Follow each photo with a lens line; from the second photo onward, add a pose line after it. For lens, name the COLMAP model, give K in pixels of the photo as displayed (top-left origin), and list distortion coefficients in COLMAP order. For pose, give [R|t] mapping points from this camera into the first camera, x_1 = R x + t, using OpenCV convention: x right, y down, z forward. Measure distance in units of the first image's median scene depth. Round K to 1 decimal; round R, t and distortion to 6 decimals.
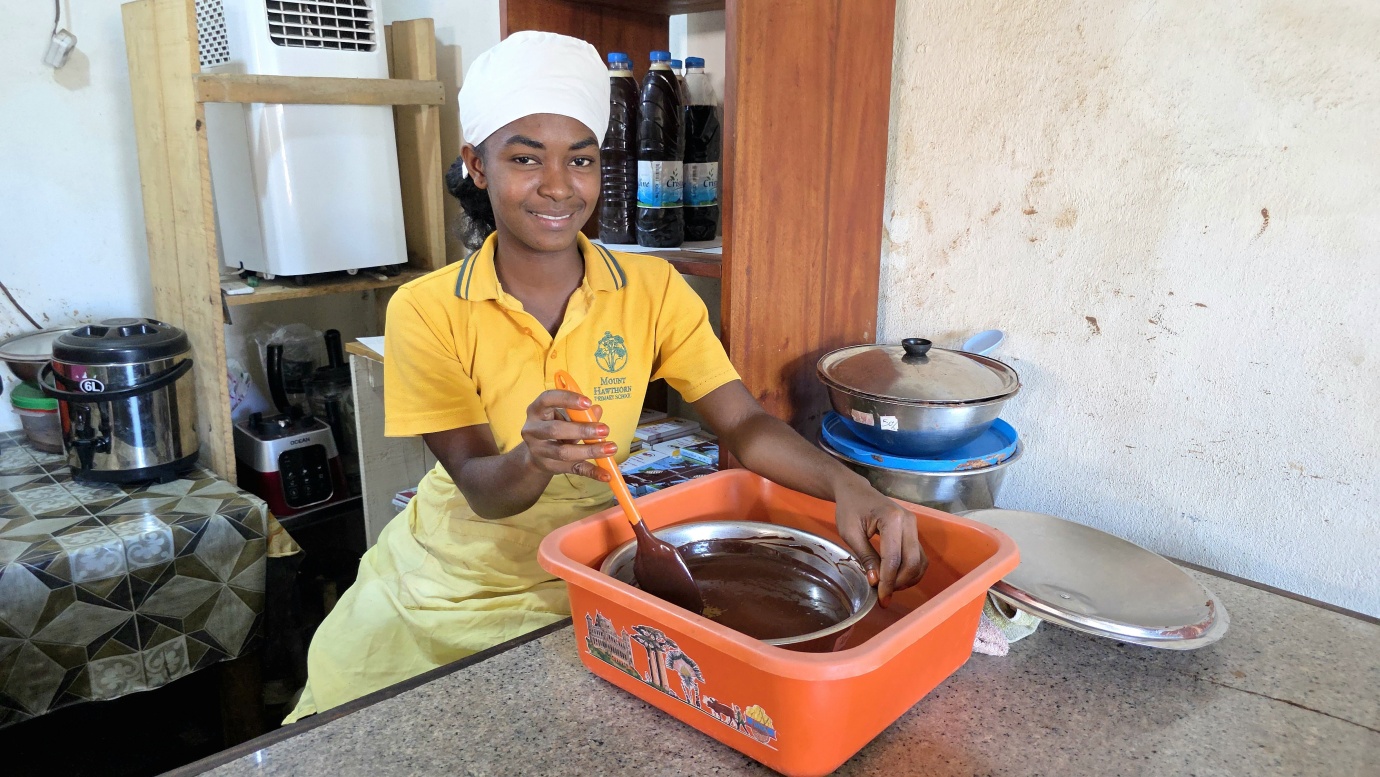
lens RADIAL K [[974.3, 0, 690.0], [0, 974.3, 388.5], [0, 0, 1]] dist [0.000947, -0.003865]
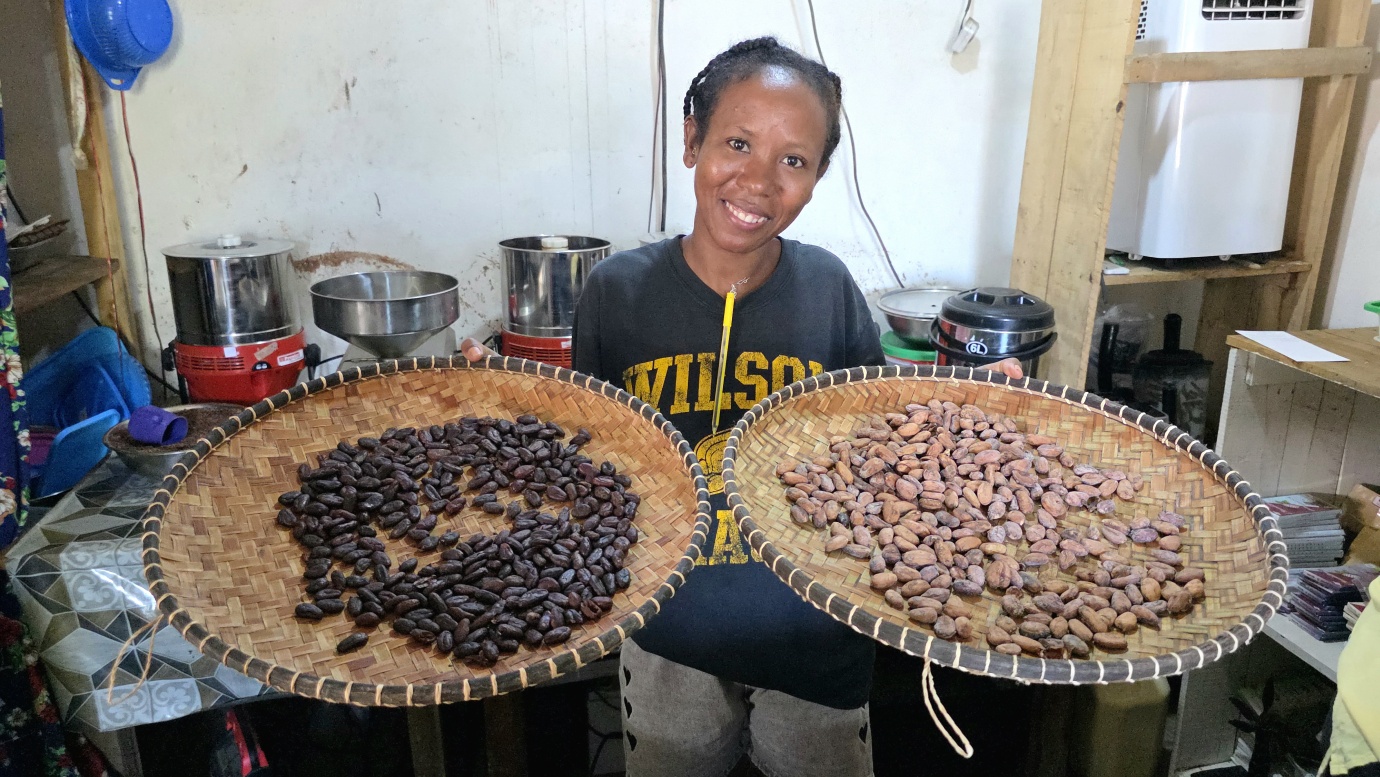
lens RADIAL K [[961.9, 0, 690.0], [0, 961.9, 388.5], [0, 0, 1]] dist [-0.003880, -0.001855]
pose [[0.798036, 0.151031, -0.583377, -0.211984], [-0.126564, 0.988498, 0.082779, -0.006487], [0.589169, 0.007774, 0.807972, -0.059543]]
